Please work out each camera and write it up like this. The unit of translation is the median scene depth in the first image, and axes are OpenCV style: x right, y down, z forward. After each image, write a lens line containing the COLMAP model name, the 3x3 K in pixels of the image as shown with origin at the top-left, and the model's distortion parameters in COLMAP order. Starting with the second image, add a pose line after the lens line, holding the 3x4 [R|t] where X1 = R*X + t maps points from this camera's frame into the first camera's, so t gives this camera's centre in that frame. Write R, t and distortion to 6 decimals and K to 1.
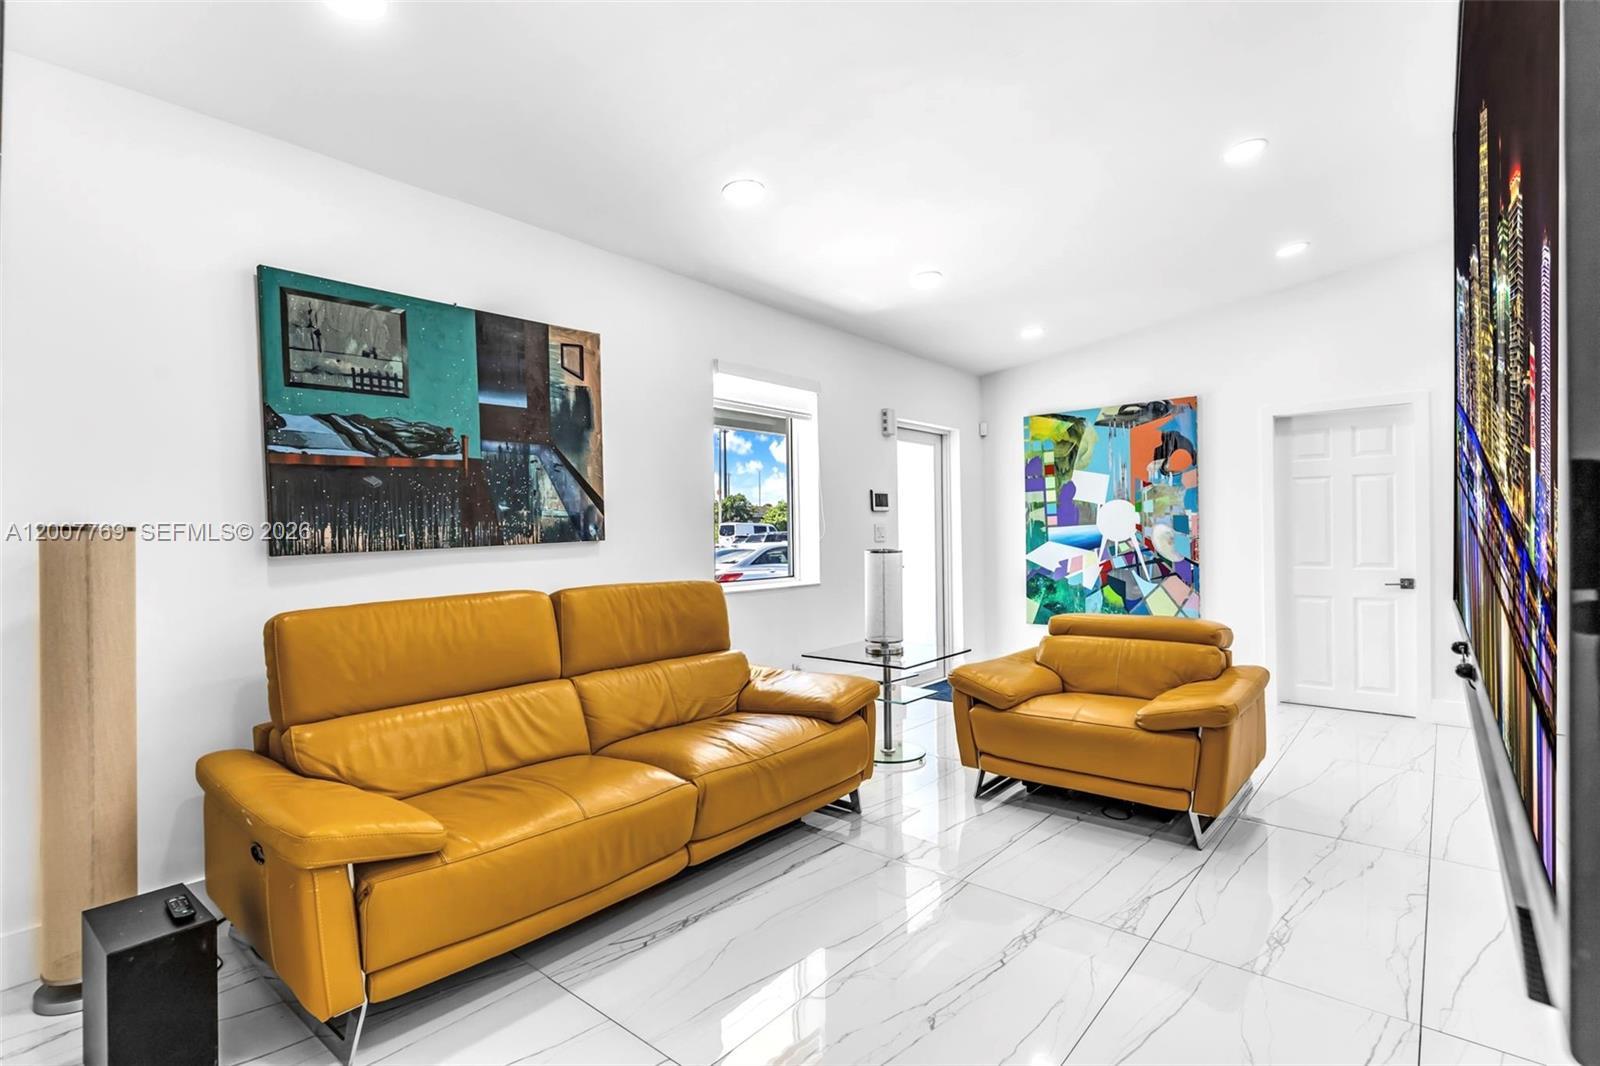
lens RADIAL K [[755.3, 0, 807.3], [0, 755.3, 532.8], [0, 0, 1]] dist [-0.002952, -0.001447]
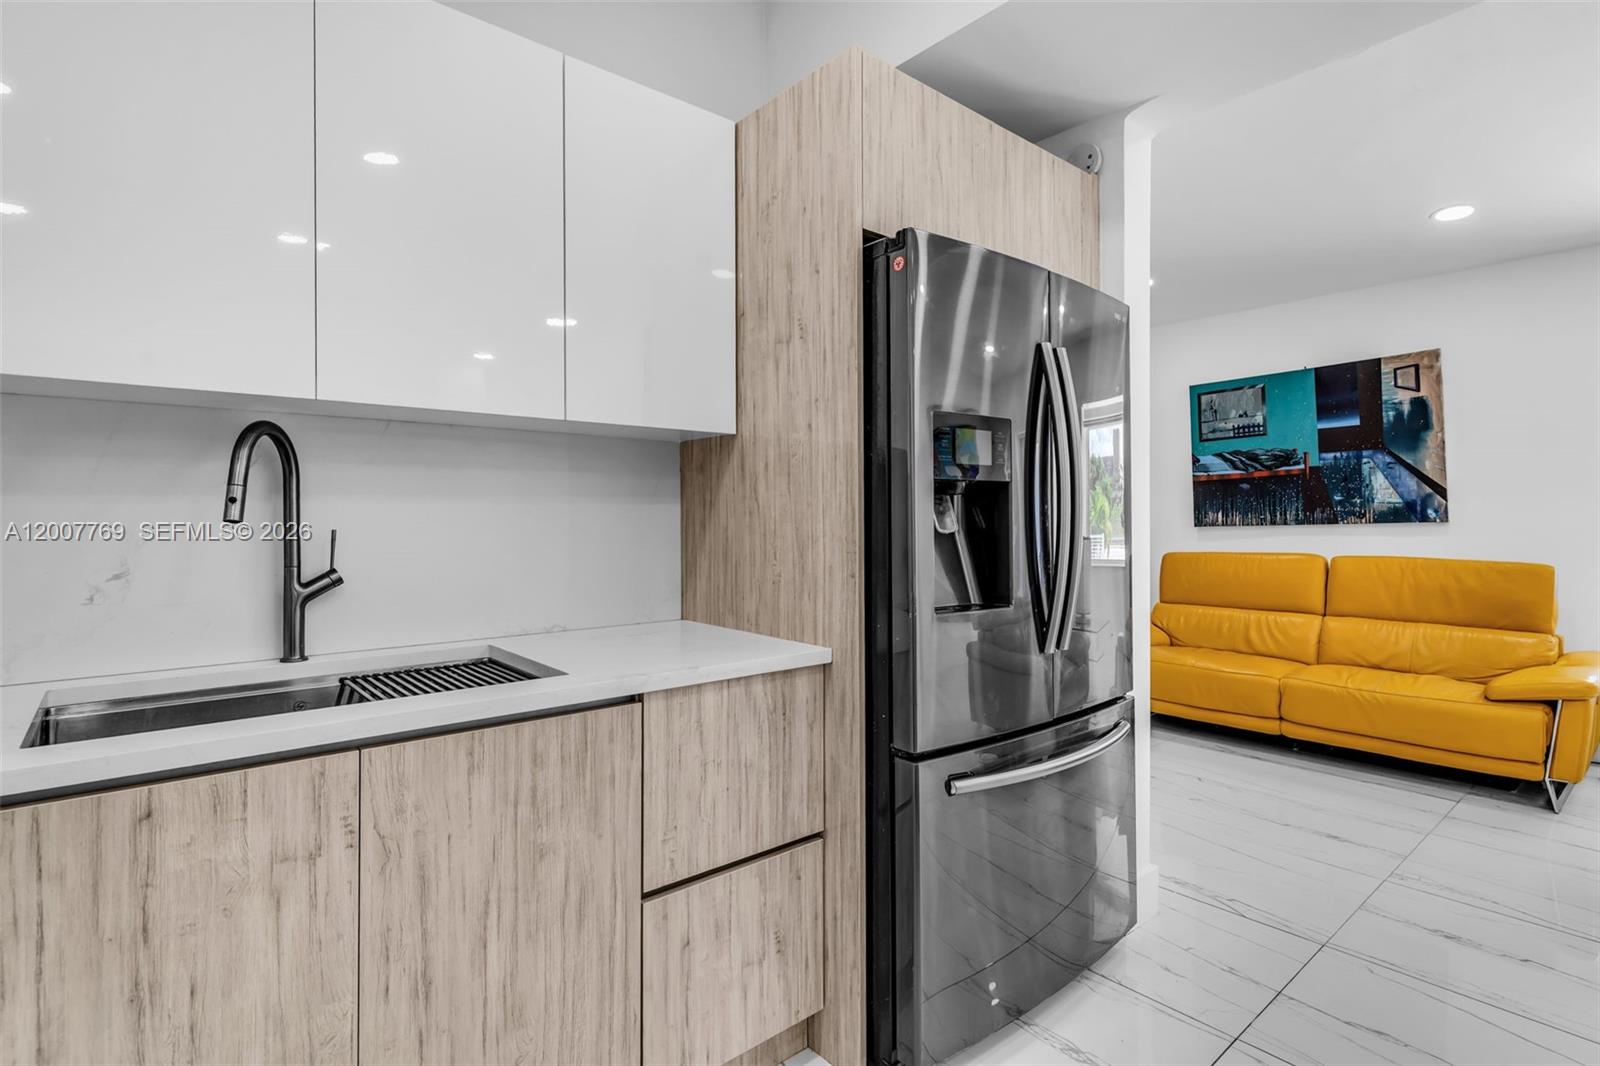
lens RADIAL K [[755.3, 0, 793.7], [0, 755.3, 523.7], [0, 0, 1]] dist [-0.002952, -0.001447]
pose [[-0.169150, 0.017651, -0.985432, 1.210649], [0.005095, 0.999842, 0.017034, -0.014114], [0.985577, -0.002139, -0.169213, 0.223673]]
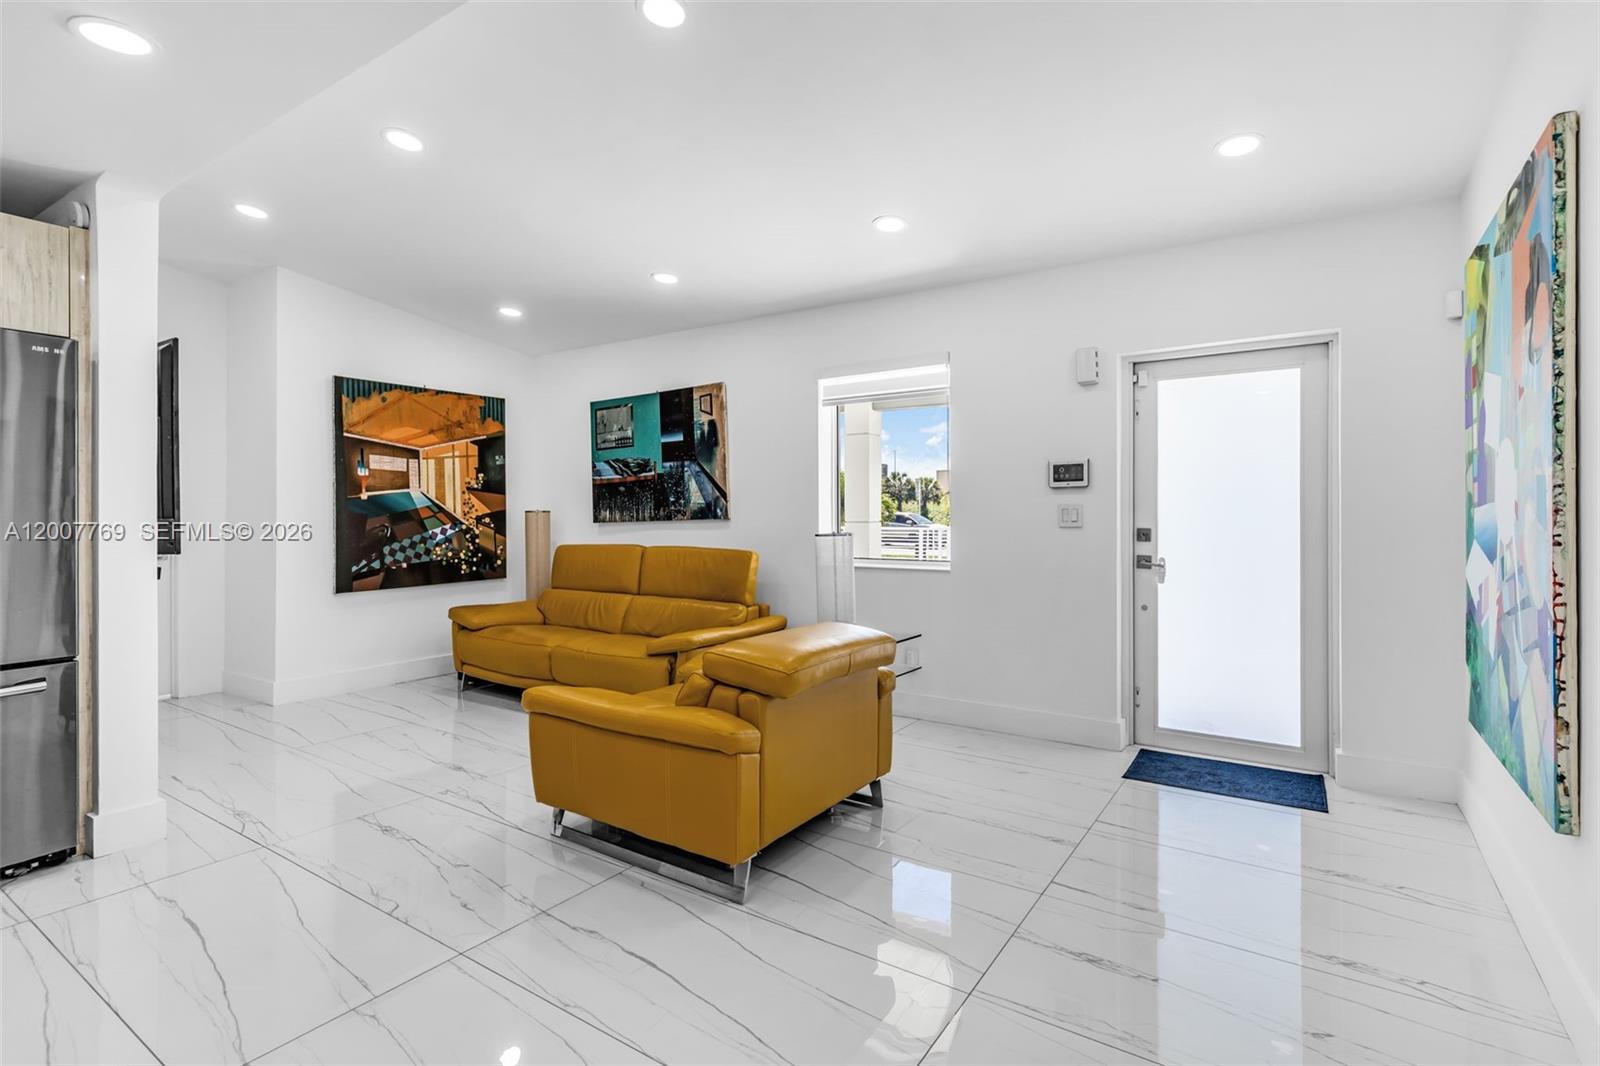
lens RADIAL K [[755.3, 0, 786.7], [0, 755.3, 516.2], [0, 0, 1]] dist [-0.002952, -0.001447]
pose [[0.114649, 0.008705, -0.993368, 1.403644], [-0.001537, 0.999962, 0.008585, -0.009446], [0.993405, 0.000543, 0.114658, 1.081468]]
